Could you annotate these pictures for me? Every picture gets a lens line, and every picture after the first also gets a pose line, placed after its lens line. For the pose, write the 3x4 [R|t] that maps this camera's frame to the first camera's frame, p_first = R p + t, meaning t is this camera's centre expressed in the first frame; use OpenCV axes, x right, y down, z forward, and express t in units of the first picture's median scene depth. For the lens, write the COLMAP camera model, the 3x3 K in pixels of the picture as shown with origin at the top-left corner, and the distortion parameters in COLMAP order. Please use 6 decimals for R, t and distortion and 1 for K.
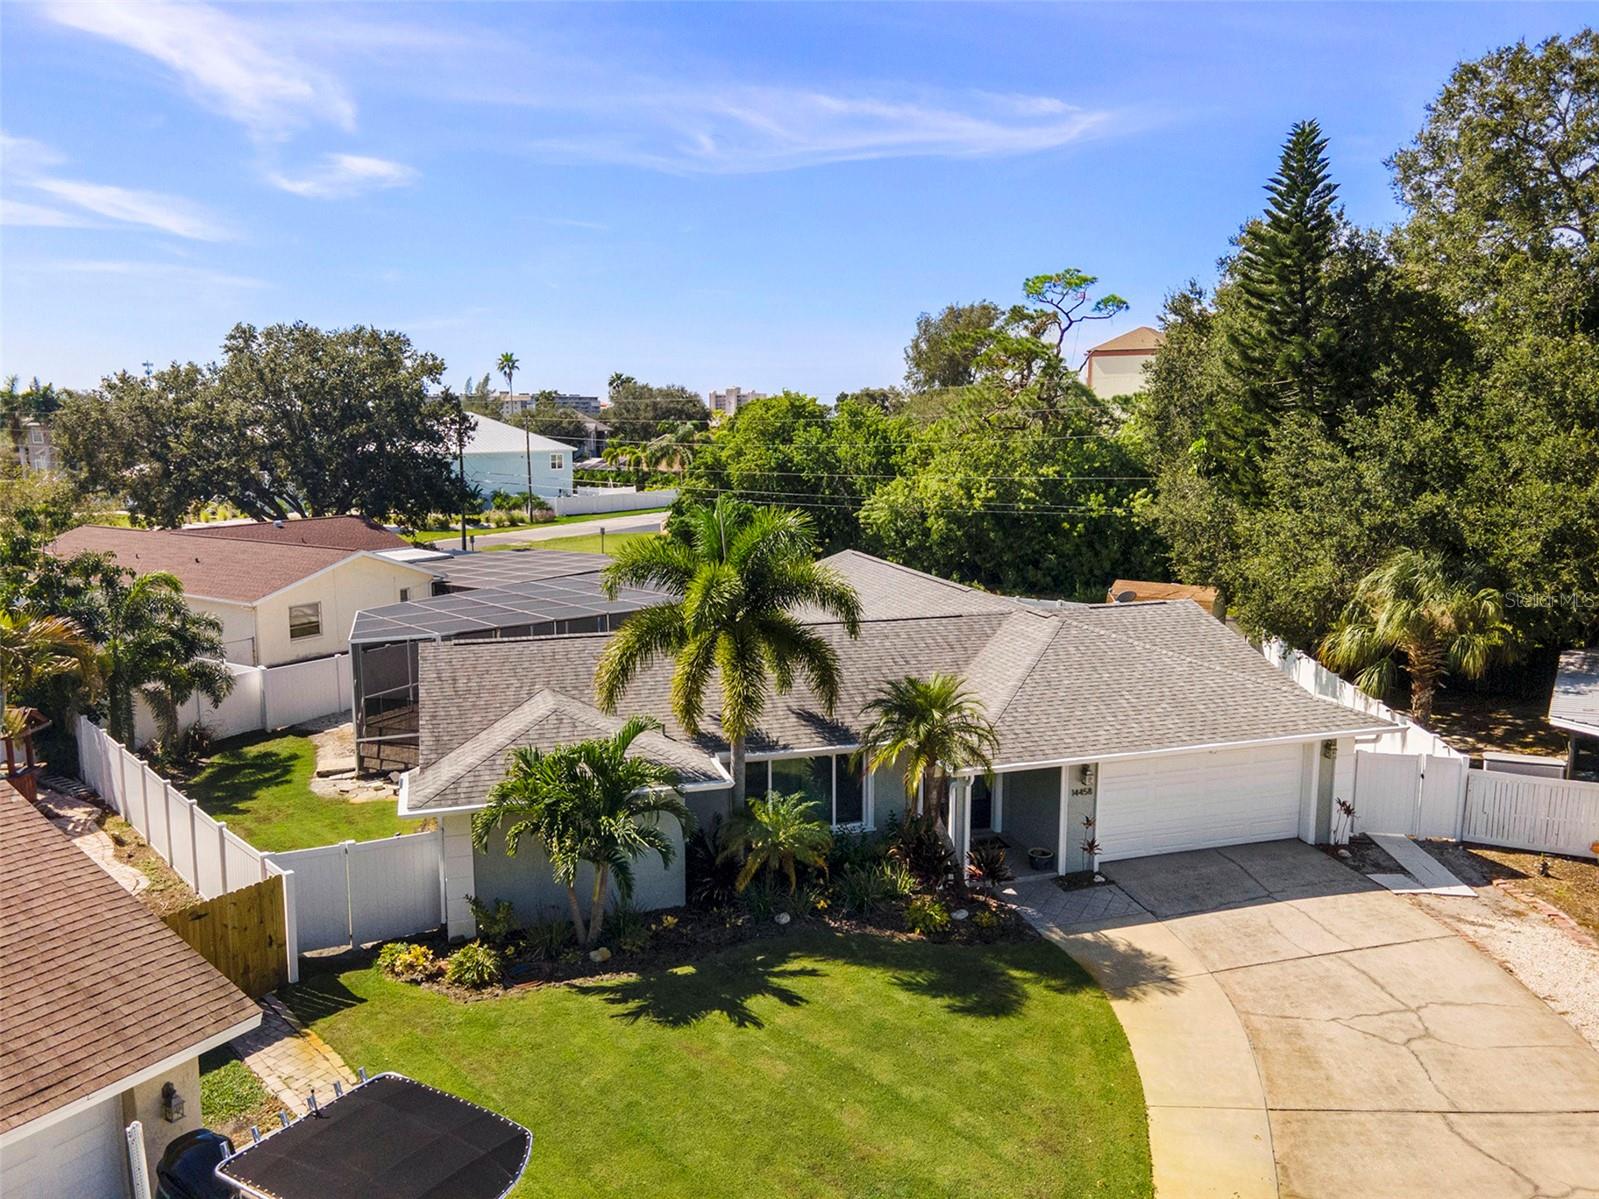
lens RADIAL K [[1117.8, 0, 945.6], [0, 1117.8, 598.1], [0, 0, 1]] dist [0.038495, -0.000747]
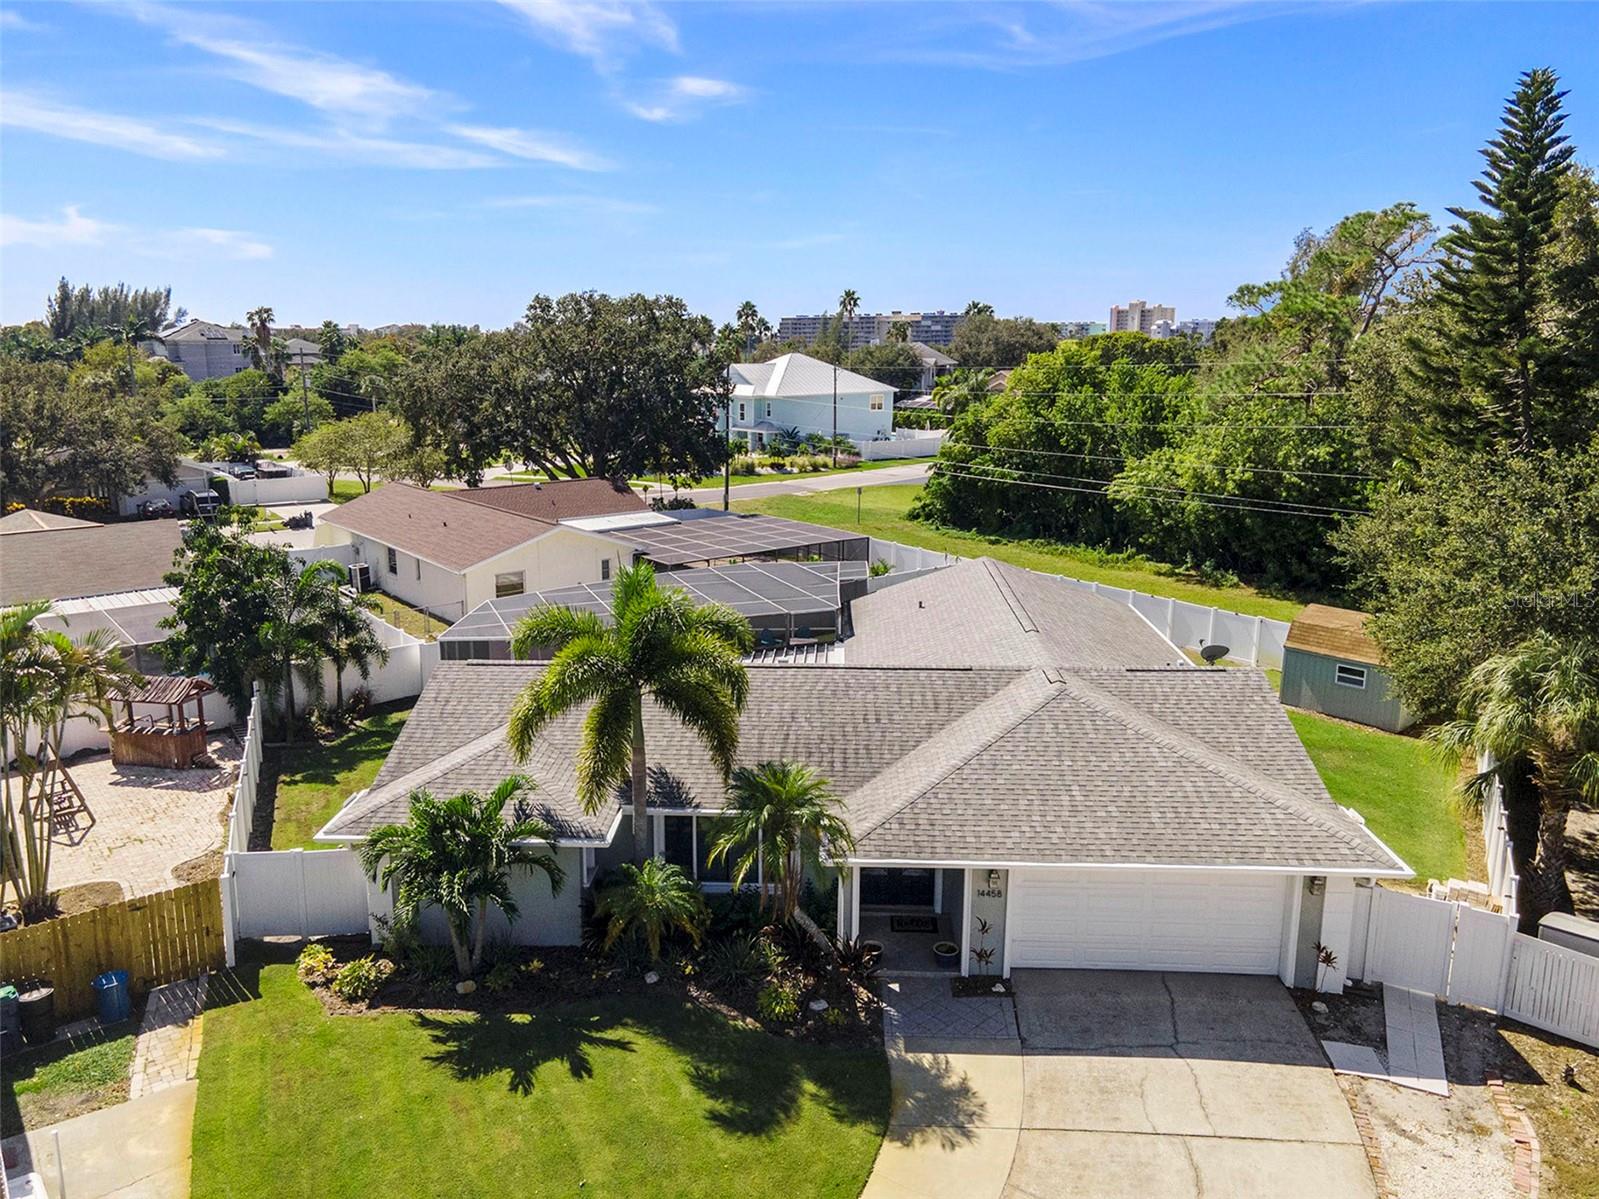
lens RADIAL K [[1187.9, 0, 926.0], [0, 1187.9, 603.7], [0, 0, 1]] dist [0.045434, 0.001476]
pose [[0.937830, 0.084156, -0.336737, 0.359762], [-0.063037, 0.995324, 0.073184, -0.126973], [0.341321, -0.047407, 0.938750, 0.058647]]
